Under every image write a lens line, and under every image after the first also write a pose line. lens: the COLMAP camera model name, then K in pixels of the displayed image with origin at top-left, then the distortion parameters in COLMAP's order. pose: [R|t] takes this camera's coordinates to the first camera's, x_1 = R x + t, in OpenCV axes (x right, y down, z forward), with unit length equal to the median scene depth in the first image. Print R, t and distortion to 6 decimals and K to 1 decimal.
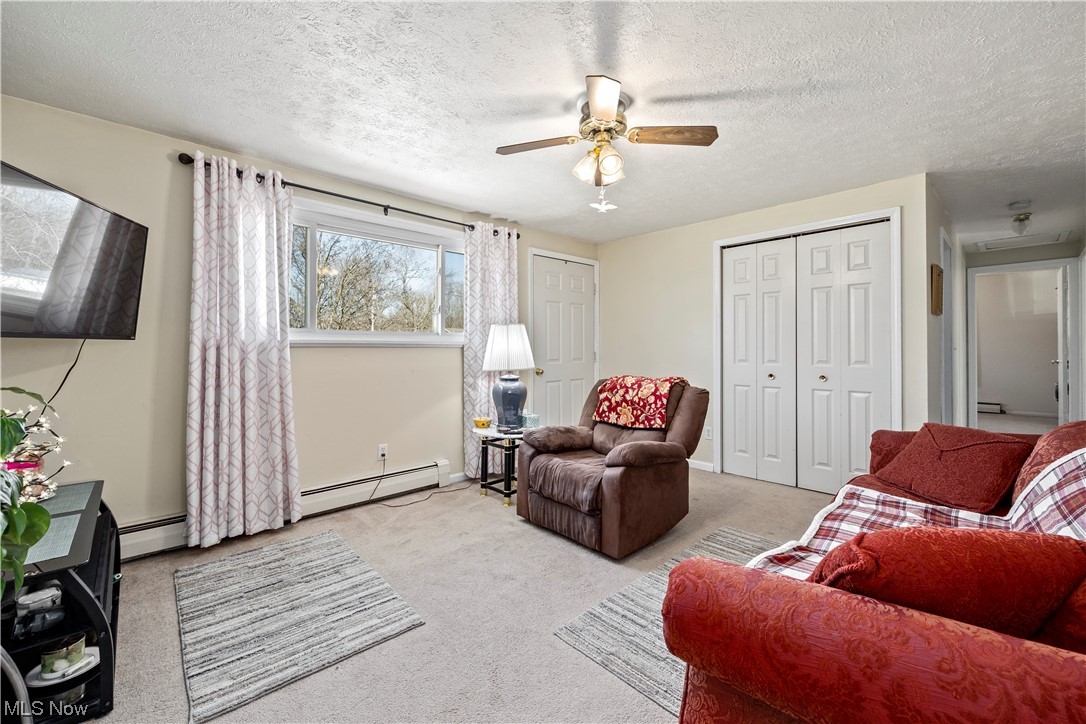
lens RADIAL K [[443.9, 0, 540.5], [0, 443.9, 350.2], [0, 0, 1]] dist [0.000891, -0.000079]
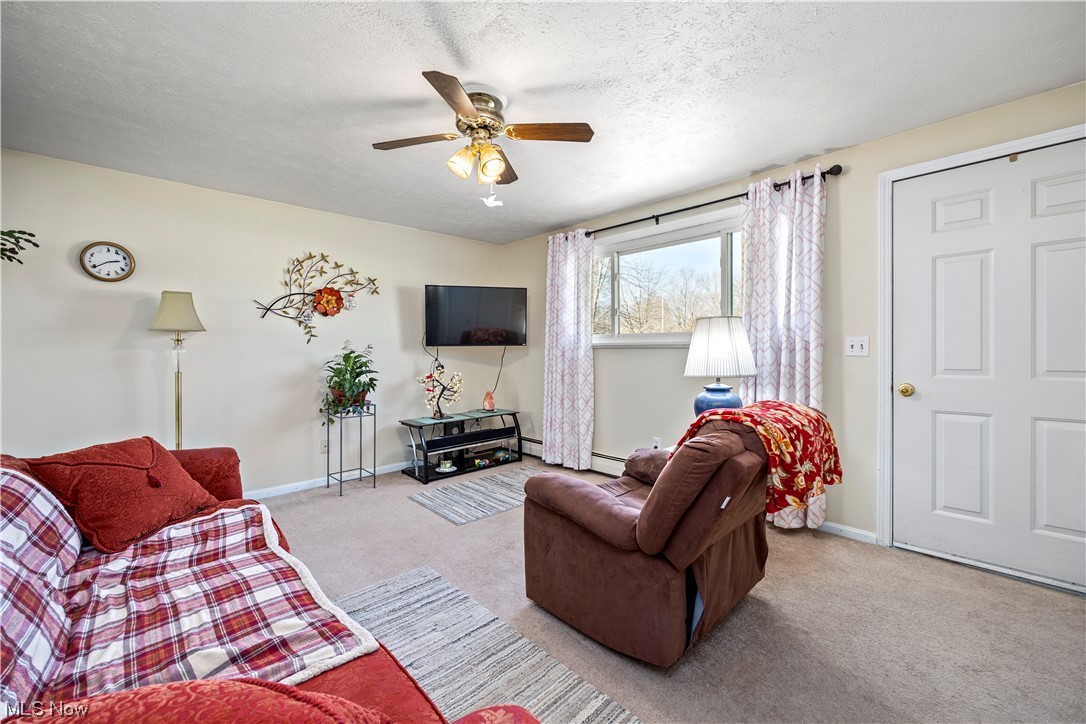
lens RADIAL K [[443.9, 0, 540.5], [0, 443.9, 350.2], [0, 0, 1]] dist [0.000891, -0.000079]
pose [[-0.011603, 0.002936, -0.999928, 0.866661], [0.001490, 0.999995, 0.002919, -0.005465], [0.999932, -0.001456, -0.011608, 0.871400]]
